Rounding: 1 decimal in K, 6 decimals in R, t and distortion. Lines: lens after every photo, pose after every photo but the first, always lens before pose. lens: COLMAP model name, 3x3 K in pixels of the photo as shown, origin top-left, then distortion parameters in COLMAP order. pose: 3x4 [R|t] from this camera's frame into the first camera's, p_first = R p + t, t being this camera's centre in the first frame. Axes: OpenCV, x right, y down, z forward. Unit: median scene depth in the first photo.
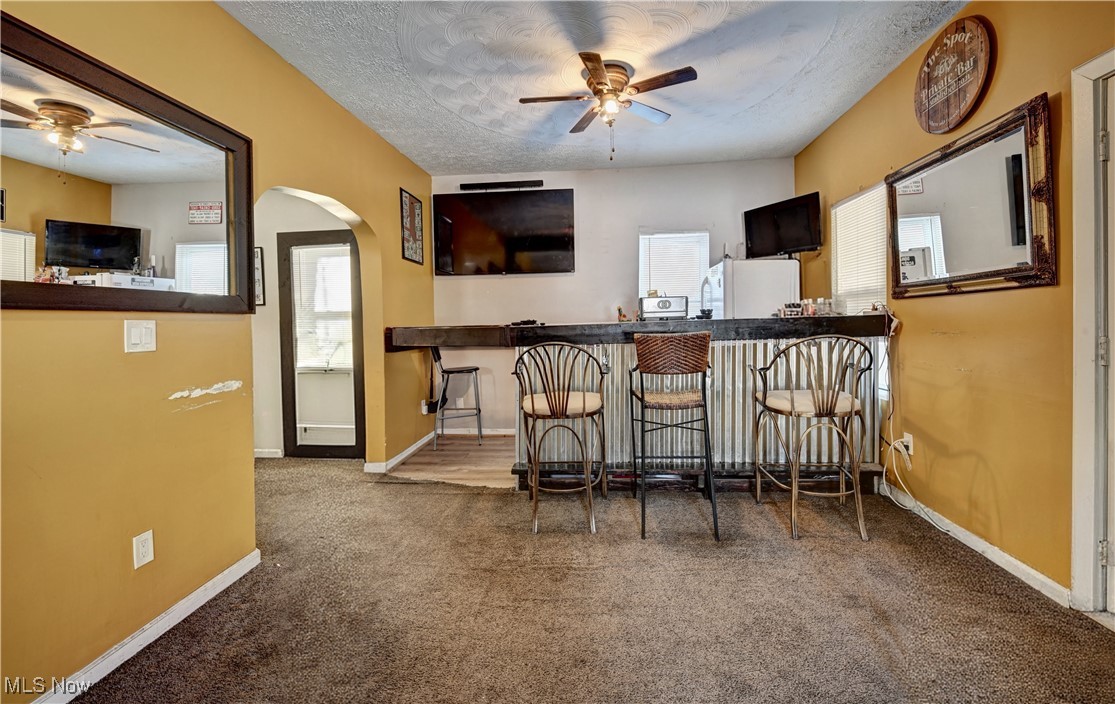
lens RADIAL K [[456.9, 0, 557.9], [0, 456.9, 323.6], [0, 0, 1]] dist [-0.000200, -0.000138]
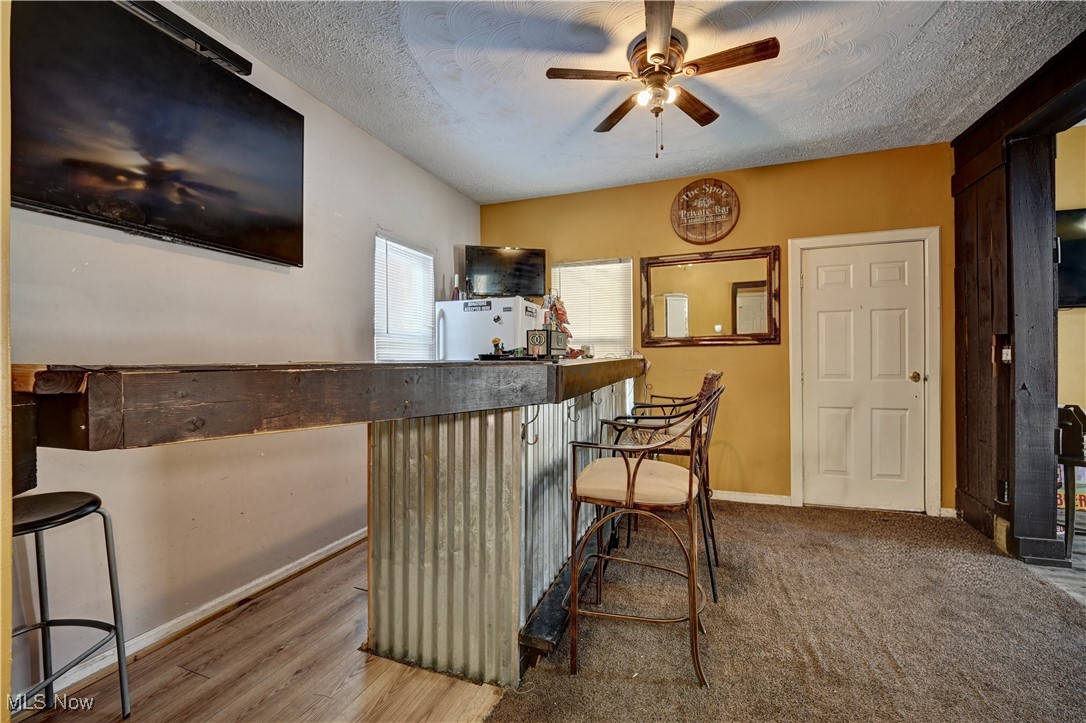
lens RADIAL K [[449.4, 0, 543.0], [0, 449.4, 361.5], [0, 0, 1]] dist [0.020020, -0.022364]
pose [[0.241227, 0.020861, 0.970244, -0.778773], [0.008511, 0.999685, -0.023610, 0.020590], [-0.970431, 0.013953, 0.240974, 1.143995]]
